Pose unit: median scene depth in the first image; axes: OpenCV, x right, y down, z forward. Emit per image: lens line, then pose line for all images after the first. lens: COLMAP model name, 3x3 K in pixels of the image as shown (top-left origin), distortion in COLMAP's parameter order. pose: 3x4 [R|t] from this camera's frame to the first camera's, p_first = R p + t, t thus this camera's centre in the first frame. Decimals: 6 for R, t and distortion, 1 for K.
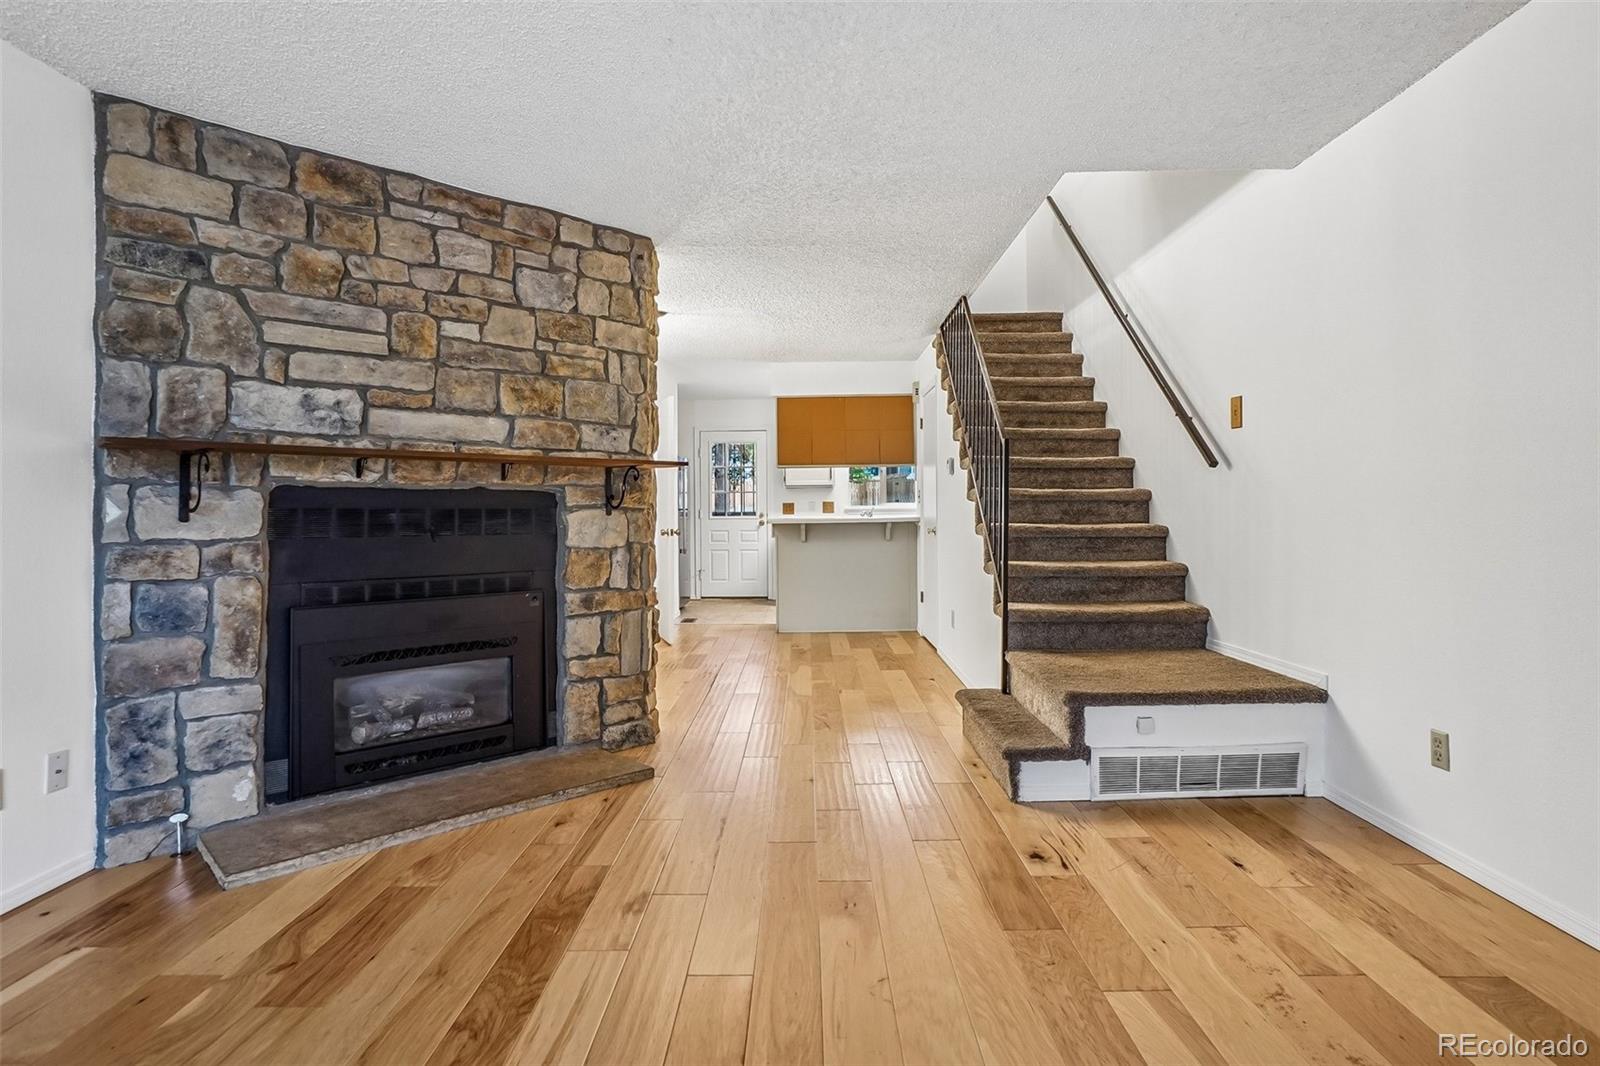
lens RADIAL K [[843.2, 0, 806.2], [0, 843.2, 499.7], [0, 0, 1]] dist [-0.042169, 0.023722]
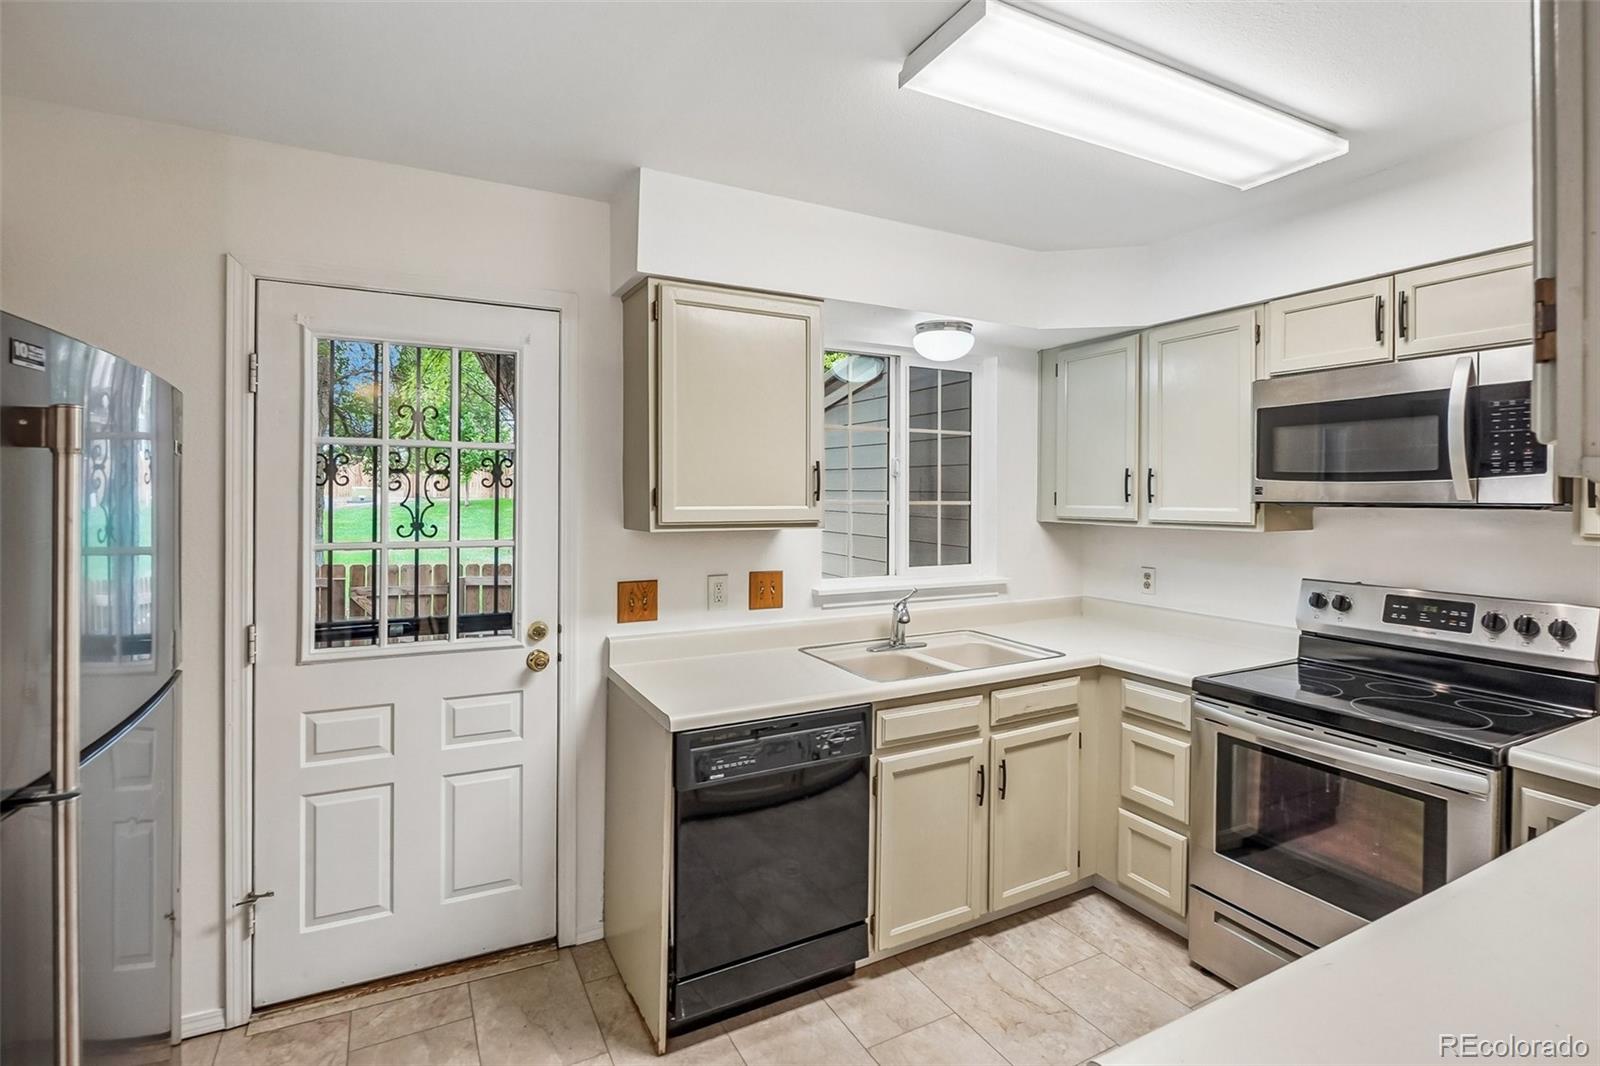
lens RADIAL K [[760.3, 0, 798.5], [0, 760.3, 496.0], [0, 0, 1]] dist [-0.007860, 0.000214]
pose [[0.883469, 0.010998, 0.468360, -0.300260], [-0.016961, 0.999820, 0.008516, -0.089097], [-0.468182, -0.015467, 0.883497, 2.470802]]
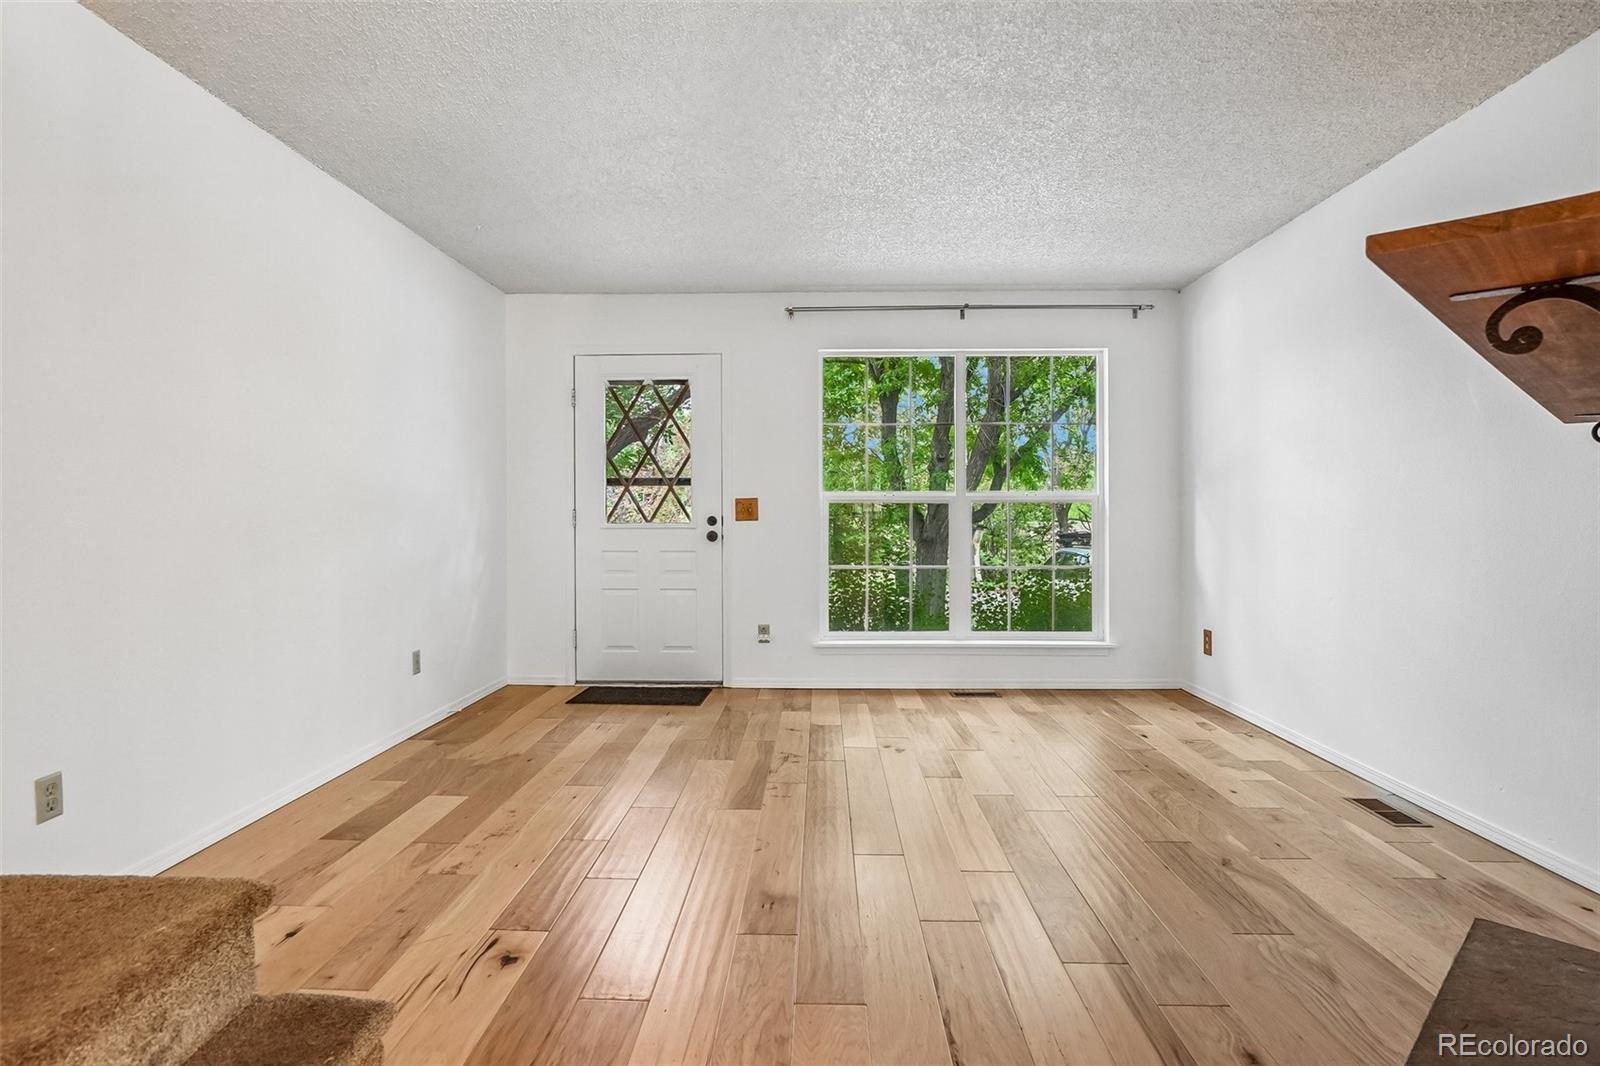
lens RADIAL K [[828.4, 0, 800.8], [0, 828.4, 509.4], [0, 0, 1]] dist [-0.046900, 0.000069]
pose [[-0.999637, 0.008283, 0.025630, -0.010915], [0.007794, 0.999786, -0.019137, 0.027214], [-0.025783, -0.018931, -0.999488, 1.450758]]
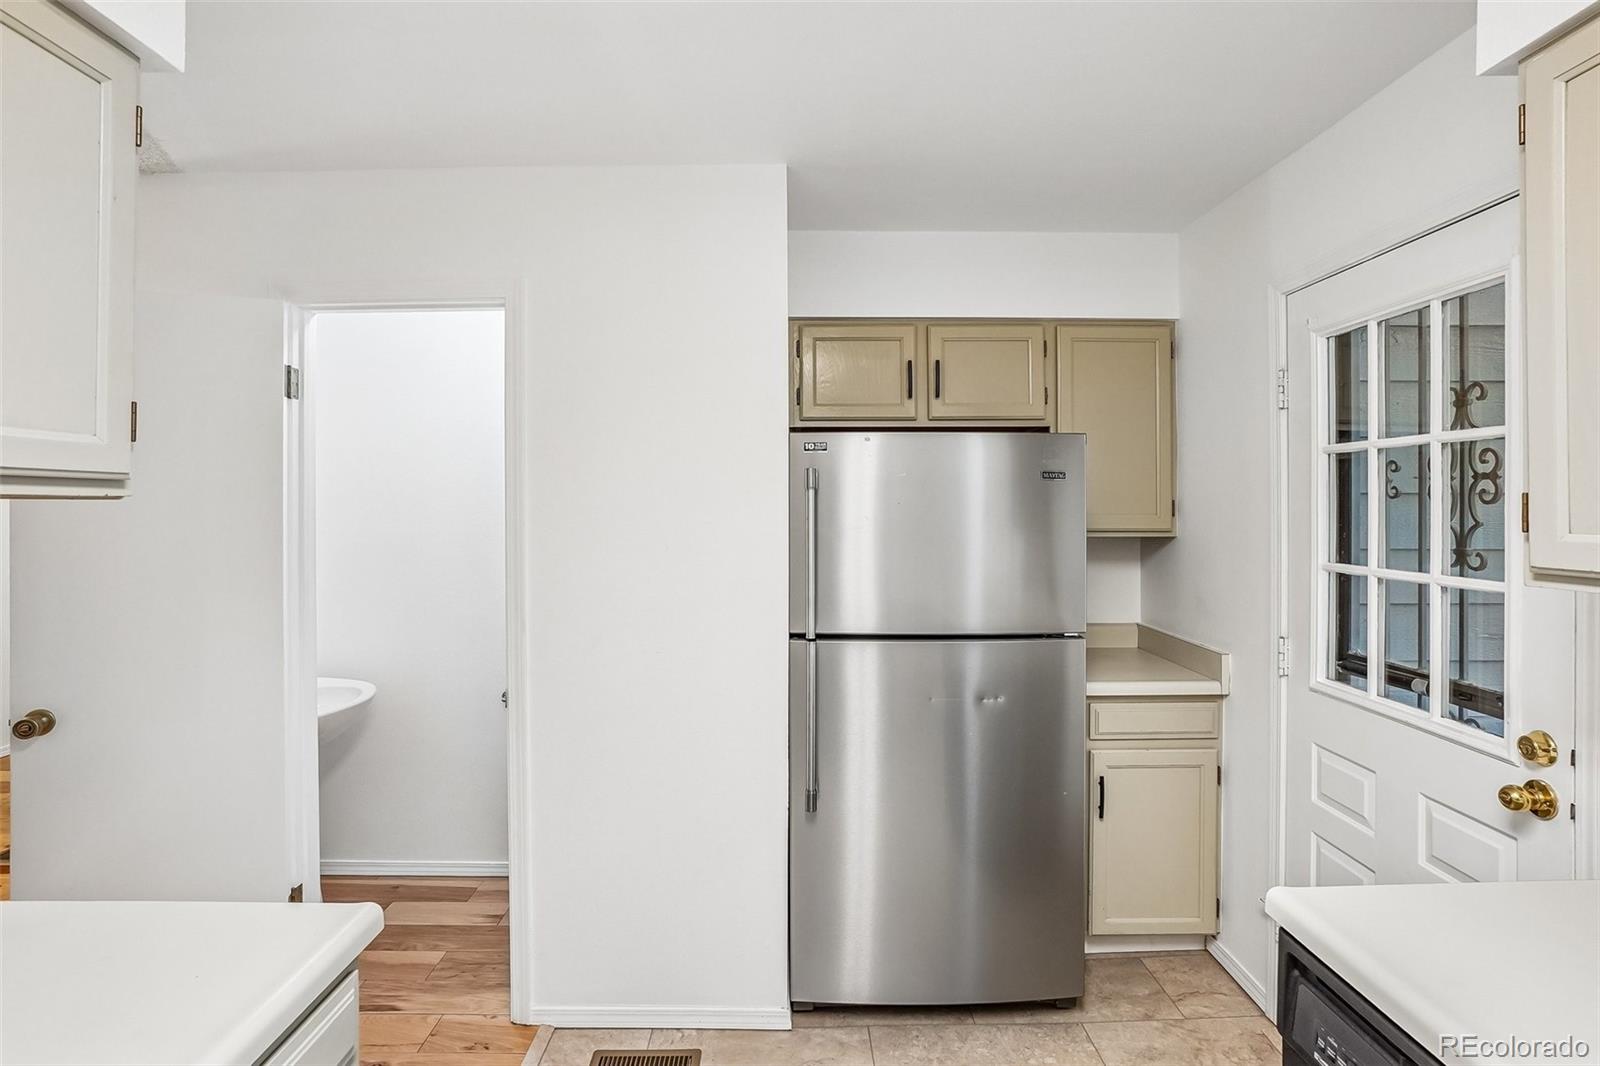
lens RADIAL K [[773.7, 0, 800.8], [0, 773.7, 509.2], [0, 0, 1]] dist [-0.054197, 0.021499]
pose [[0.006873, 0.004842, -0.999965, 0.257541], [0.008237, 0.999954, 0.004899, -0.083995], [0.999942, -0.008271, 0.006833, 2.848109]]
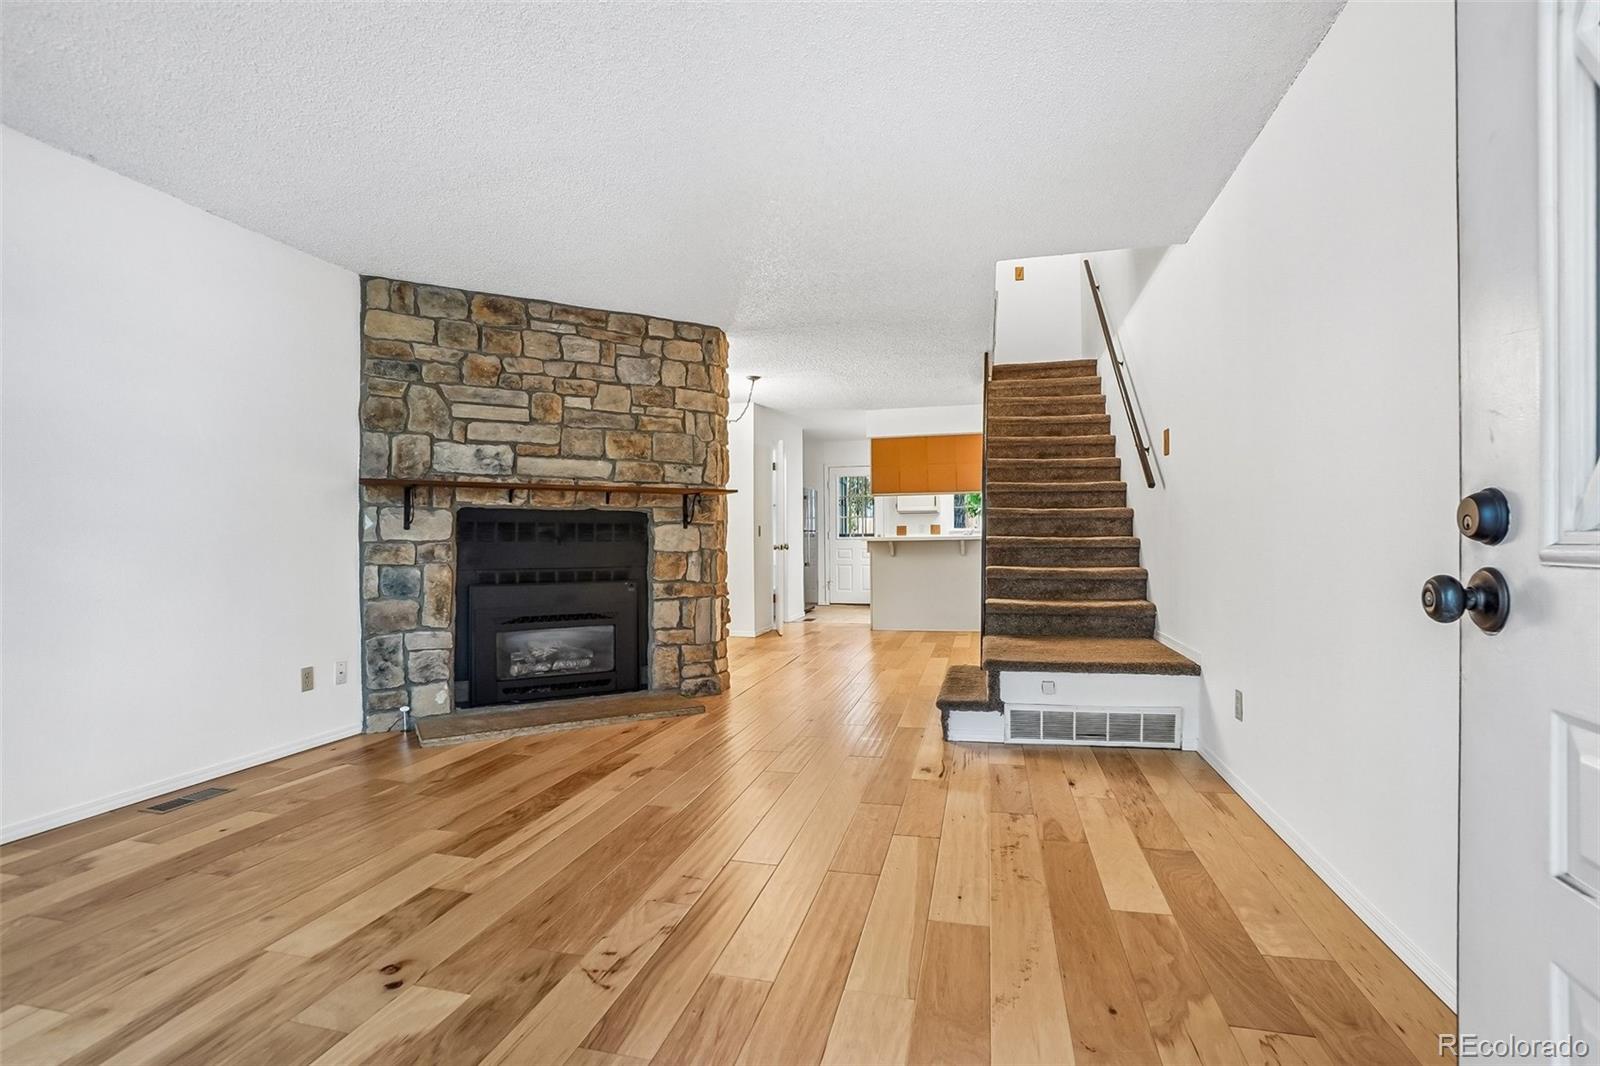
lens RADIAL K [[746.0, 0, 805.4], [0, 746.0, 534.5], [0, 0, 1]] dist [-0.060394, 0.018949]
pose [[0.972271, -0.000754, -0.233854, 0.307600], [0.002667, 0.999966, 0.007866, 0.023601], [0.233840, -0.008271, 0.972240, -0.195492]]
